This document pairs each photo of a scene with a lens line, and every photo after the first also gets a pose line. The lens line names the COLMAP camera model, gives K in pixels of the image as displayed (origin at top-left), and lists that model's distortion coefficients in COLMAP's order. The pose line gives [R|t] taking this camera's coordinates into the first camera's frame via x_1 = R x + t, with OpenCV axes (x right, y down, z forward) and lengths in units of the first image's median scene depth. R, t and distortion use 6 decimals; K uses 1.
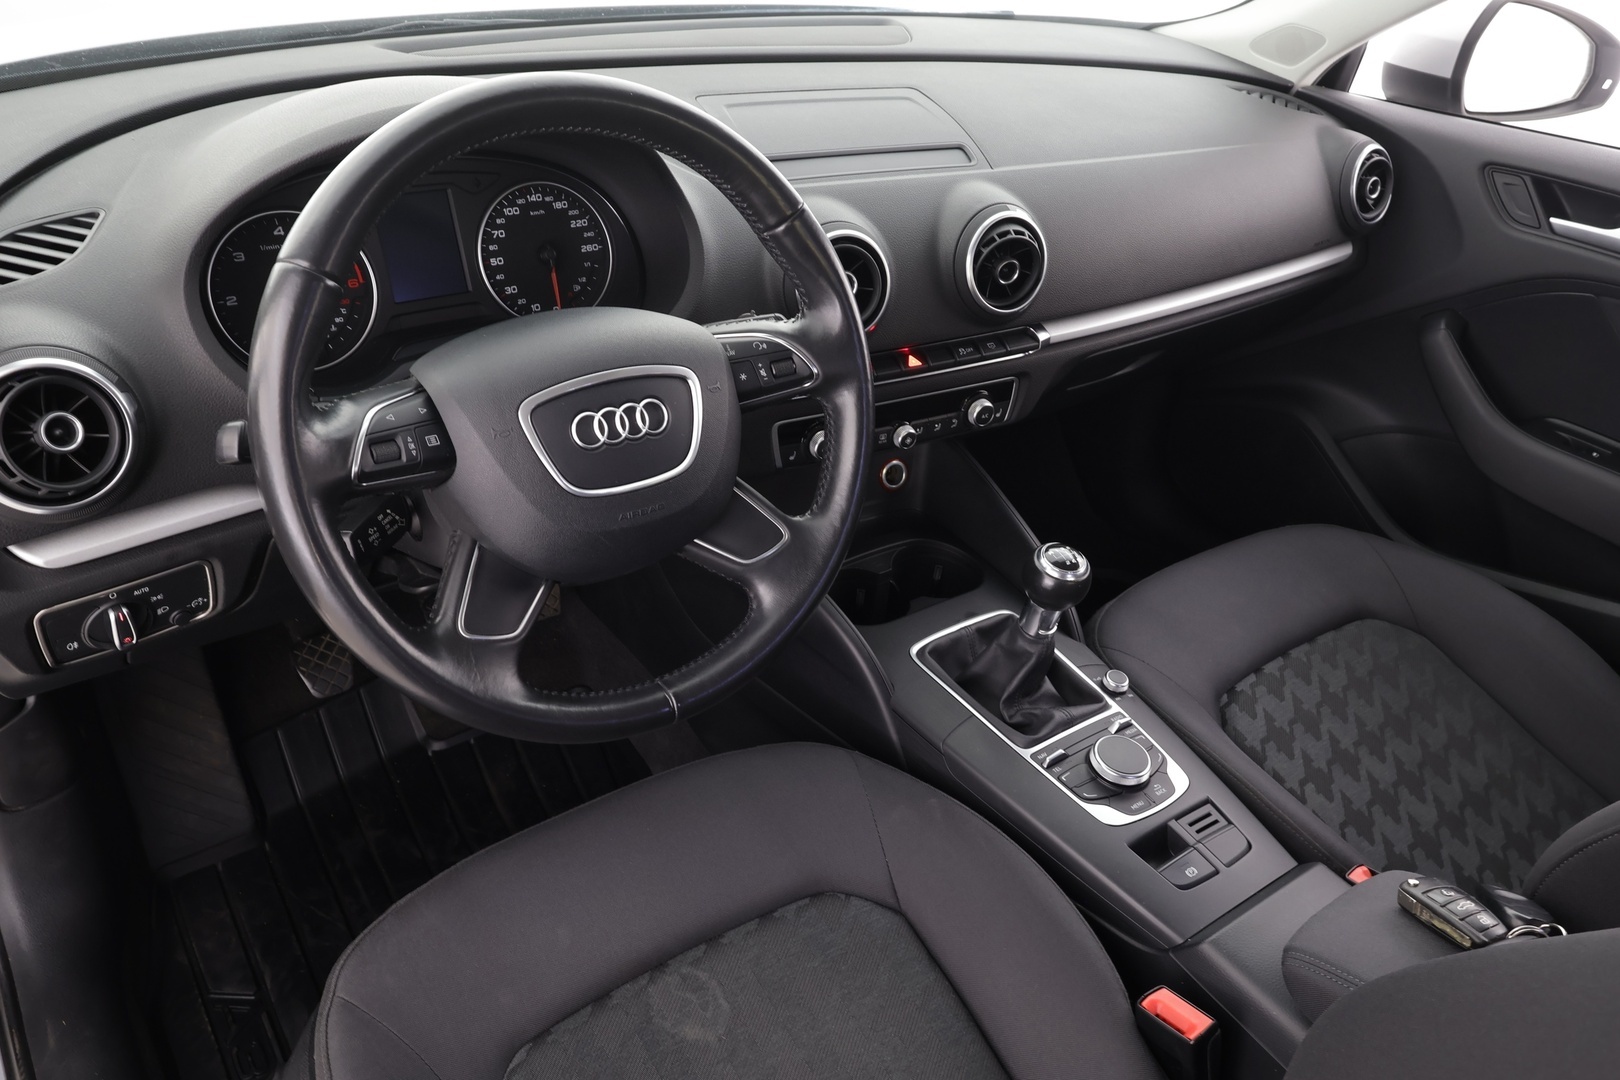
lens RADIAL K [[1216.6, 0, 817.5], [0, 1216.6, 541.0], [0, 0, 1]] dist [-0.001178, -0.001012]
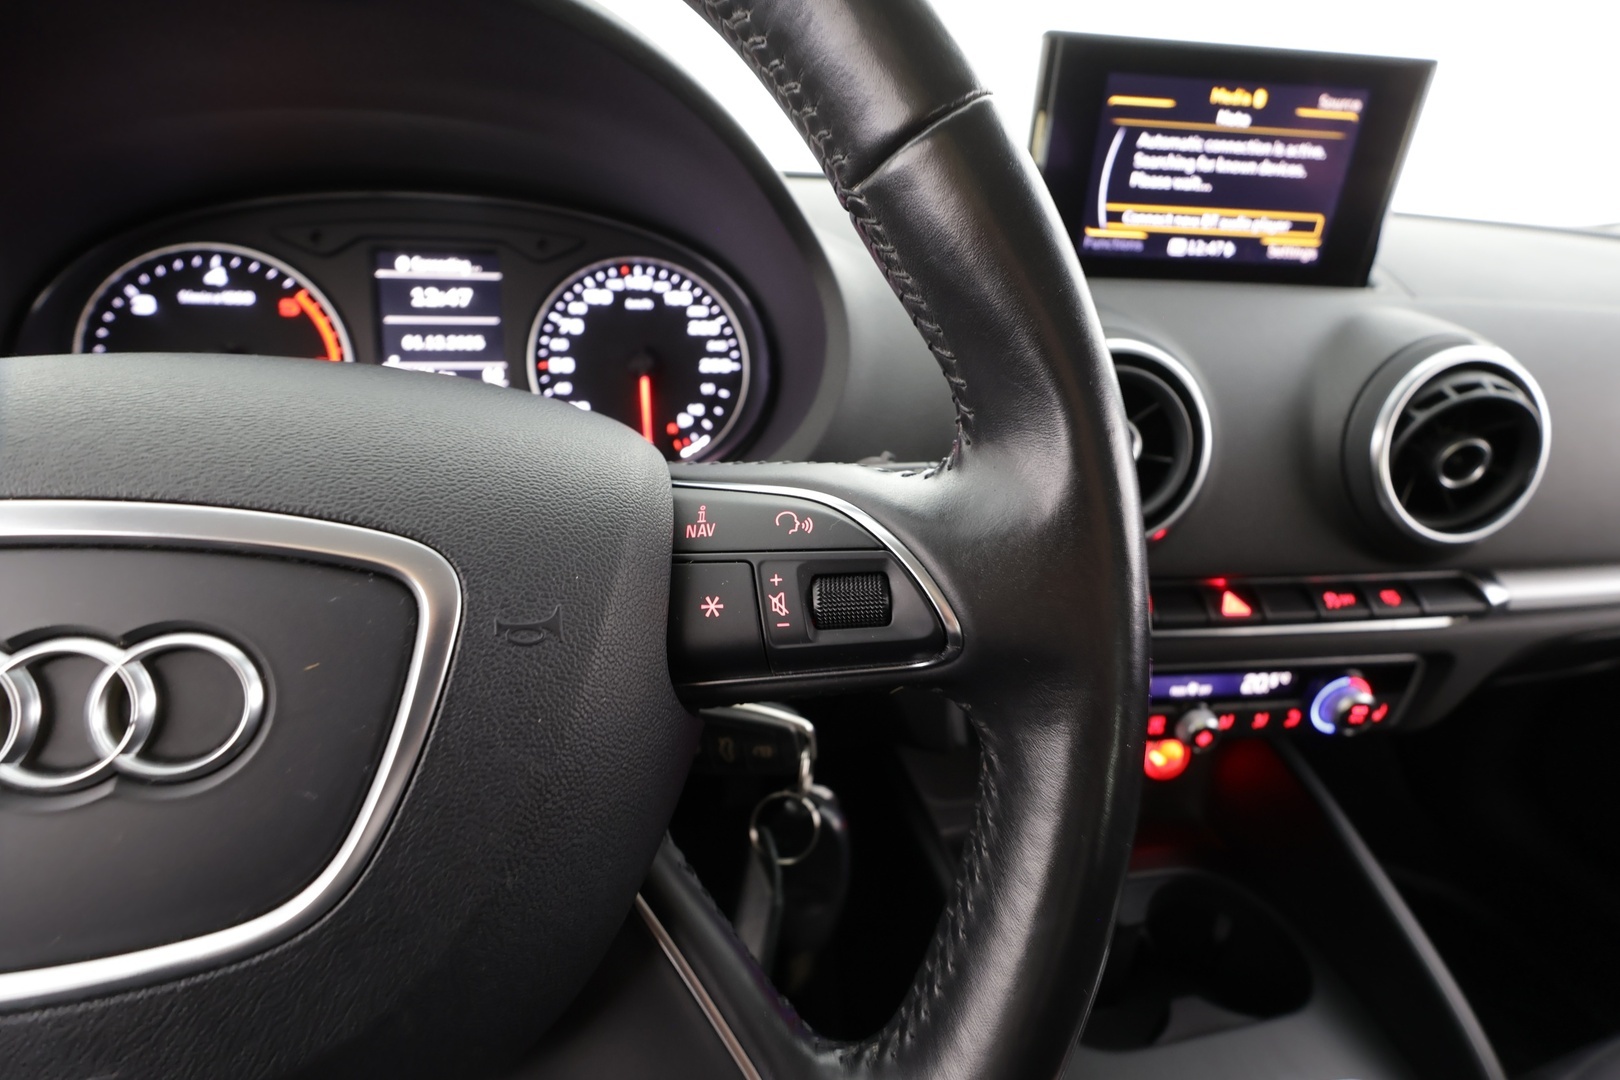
lens RADIAL K [[746.3, 0, 810.0], [0, 746.3, 540.0], [0, 0, 1]] dist [0.001155, 0.000608]
pose [[0.918730, 0.127711, -0.373664, 0.027303], [-0.185321, 0.975024, -0.122407, -0.106946], [0.348698, 0.181707, 0.919452, 0.661897]]
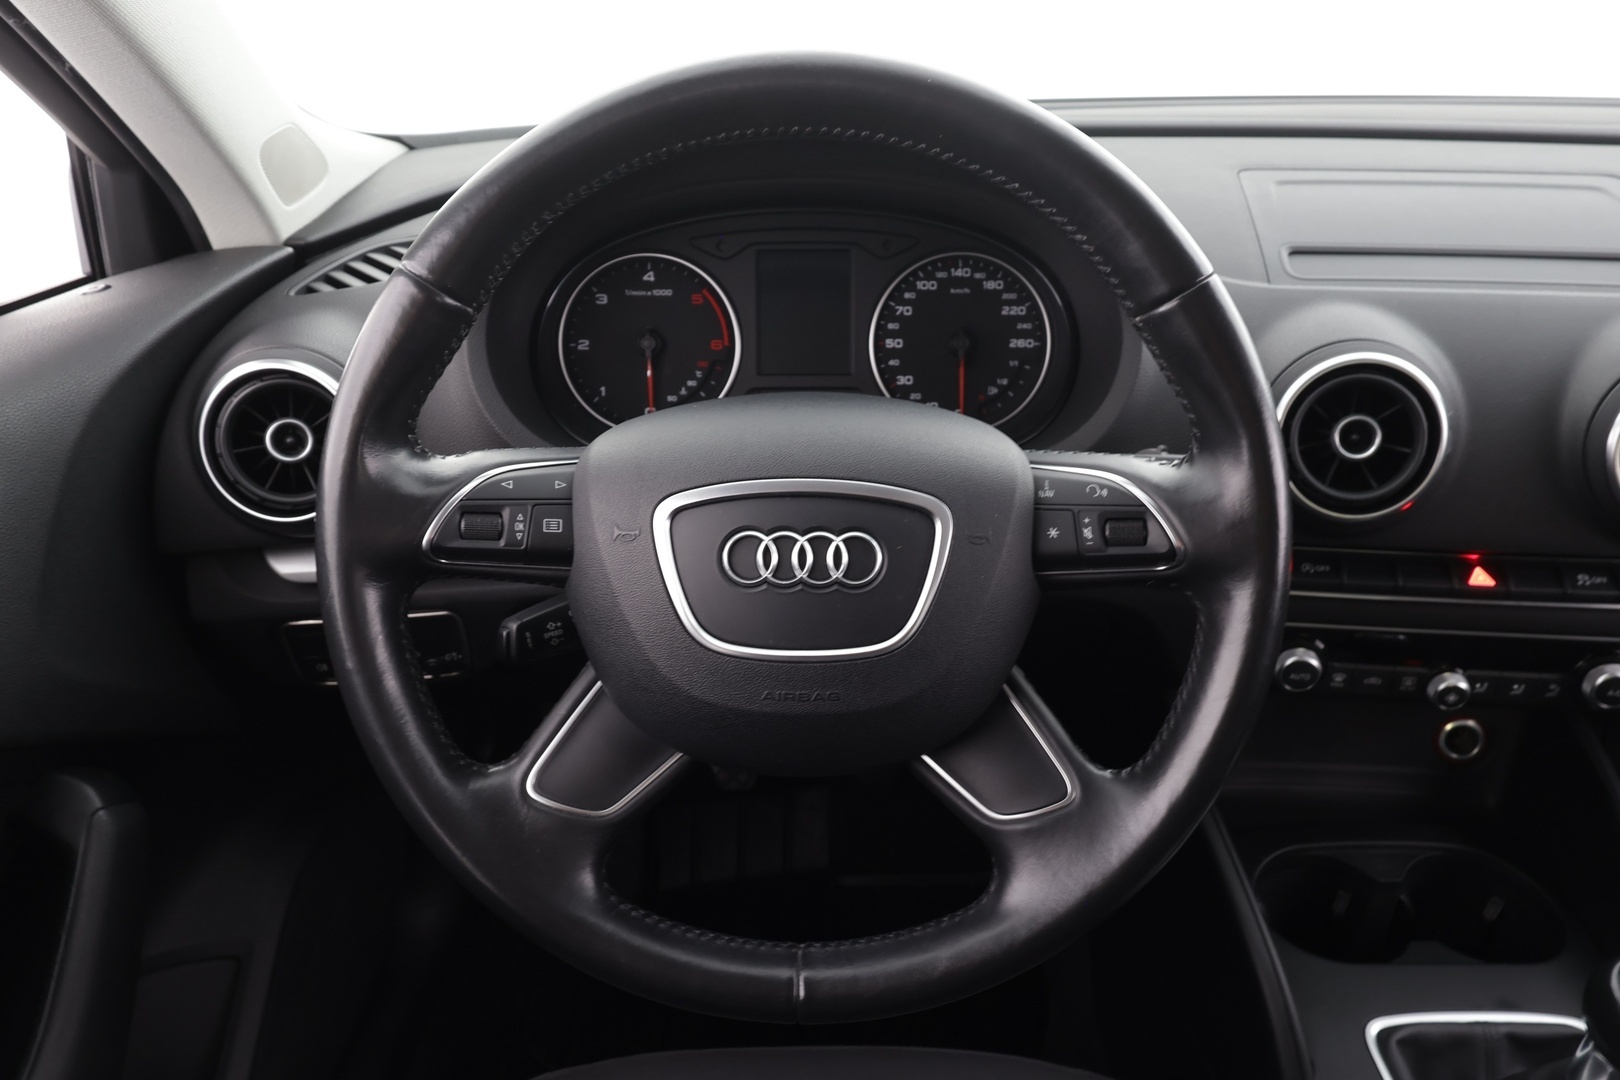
lens RADIAL K [[1146.7, 0, 810.0], [0, 1146.7, 540.0], [0, 0, 1]] dist [-0.005166, 0.001266]
pose [[0.801696, 0.197884, -0.564026, 0.141265], [-0.258489, 0.965589, -0.028643, -0.065166], [0.538949, 0.168757, 0.825260, 0.350939]]
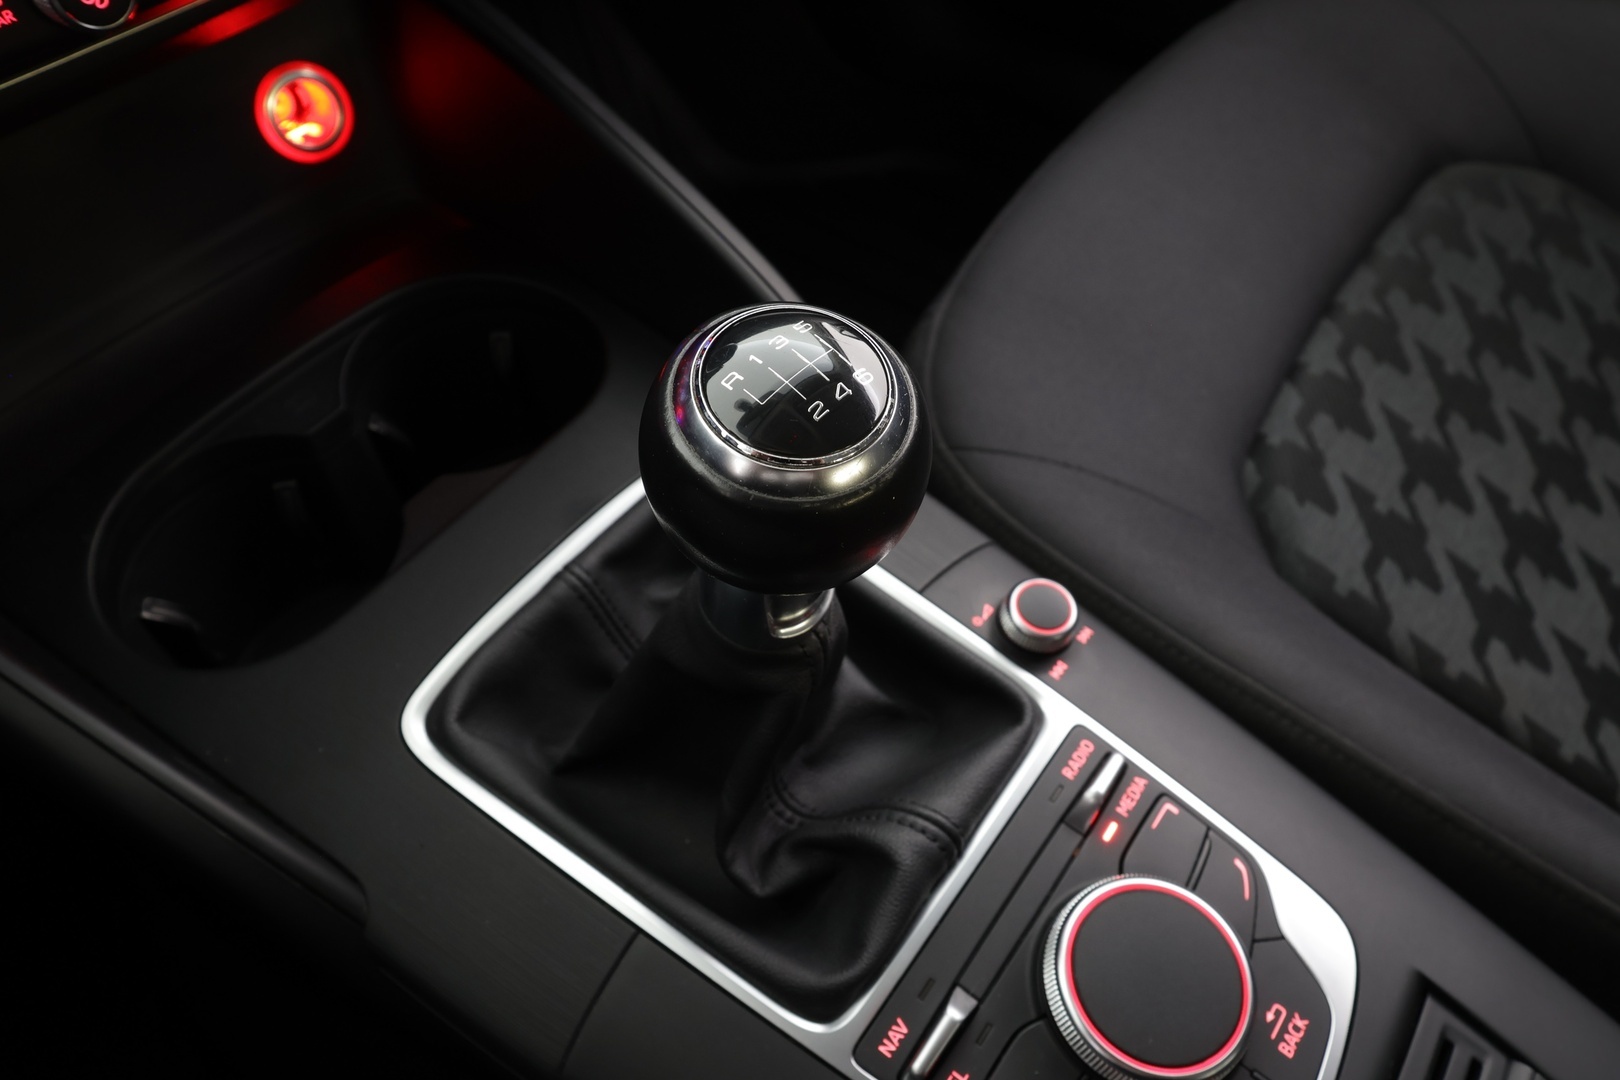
lens RADIAL K [[1118.6, 0, 810.0], [0, 1118.6, 540.0], [0, 0, 1]] dist [-0.004018, -0.000637]
pose [[0.951294, -0.293772, 0.093472, 0.178154], [0.241122, 0.897947, 0.368174, -0.034854], [-0.192092, -0.327703, 0.925046, 0.804736]]
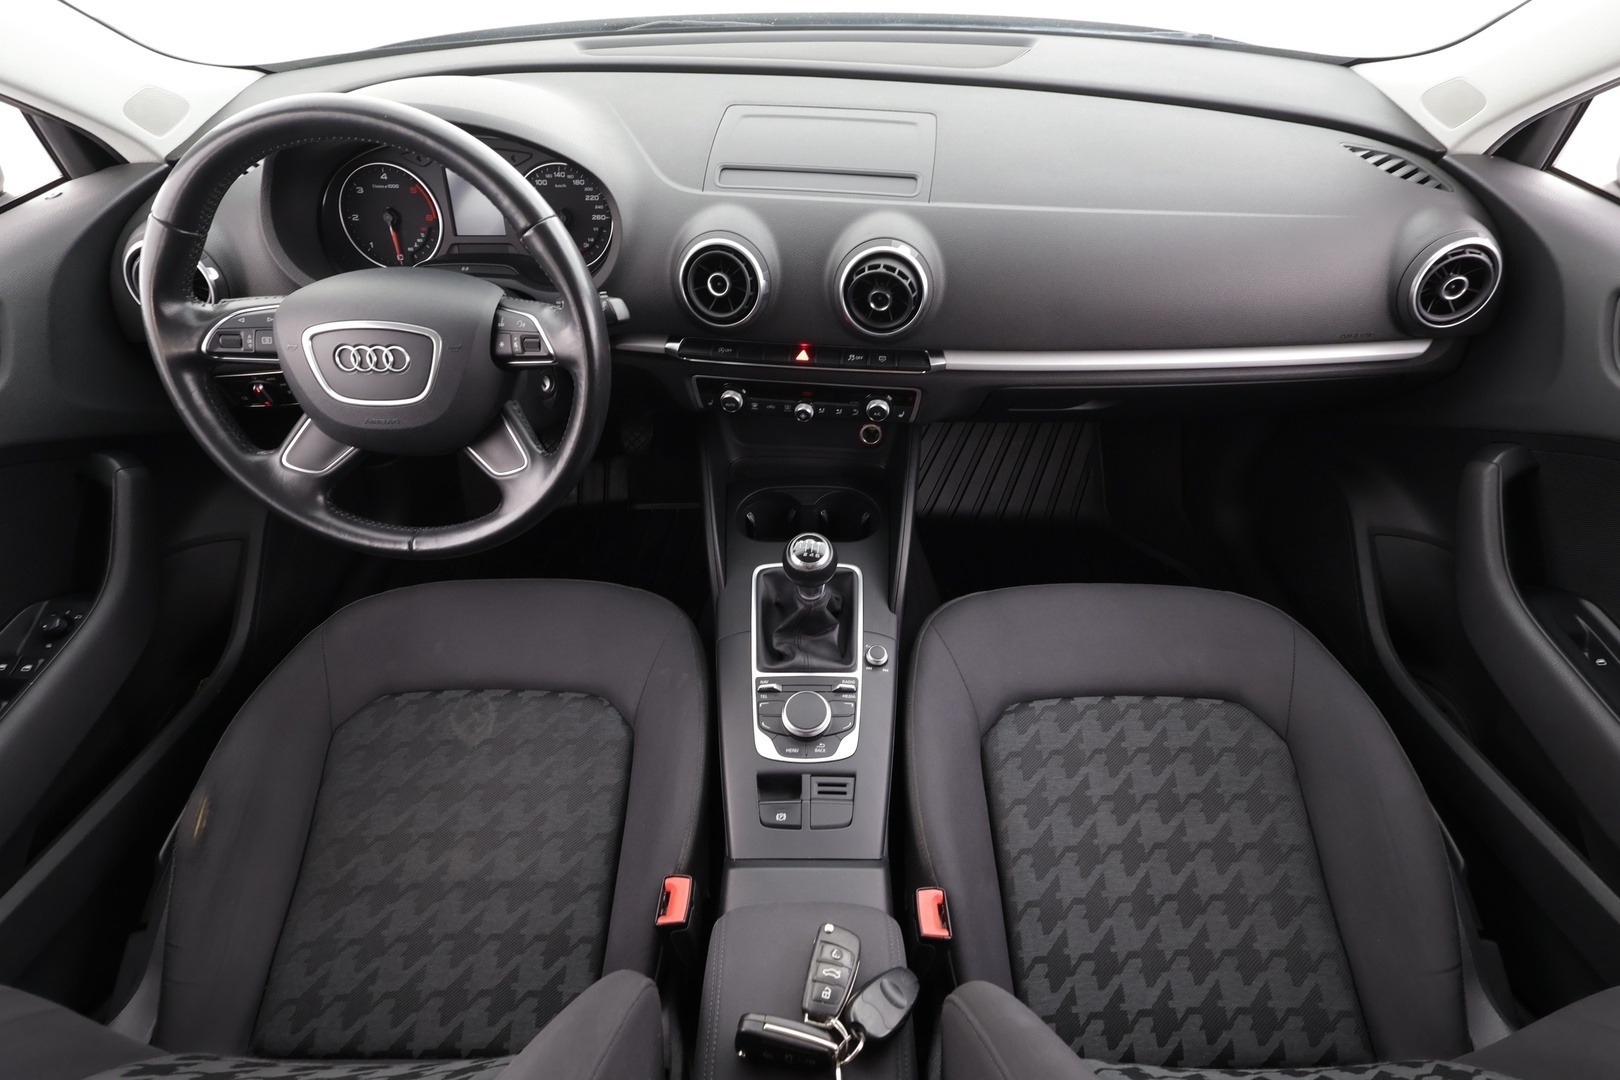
lens RADIAL K [[780.9, 0, 816.0], [0, 780.9, 543.0], [0, 0, 1]] dist [-0.002100, -0.000227]
pose [[0.804695, 0.370344, -0.464016, 0.571279], [-0.261554, 0.922792, 0.282920, -0.216224], [0.532968, -0.106299, 0.839432, 0.344606]]
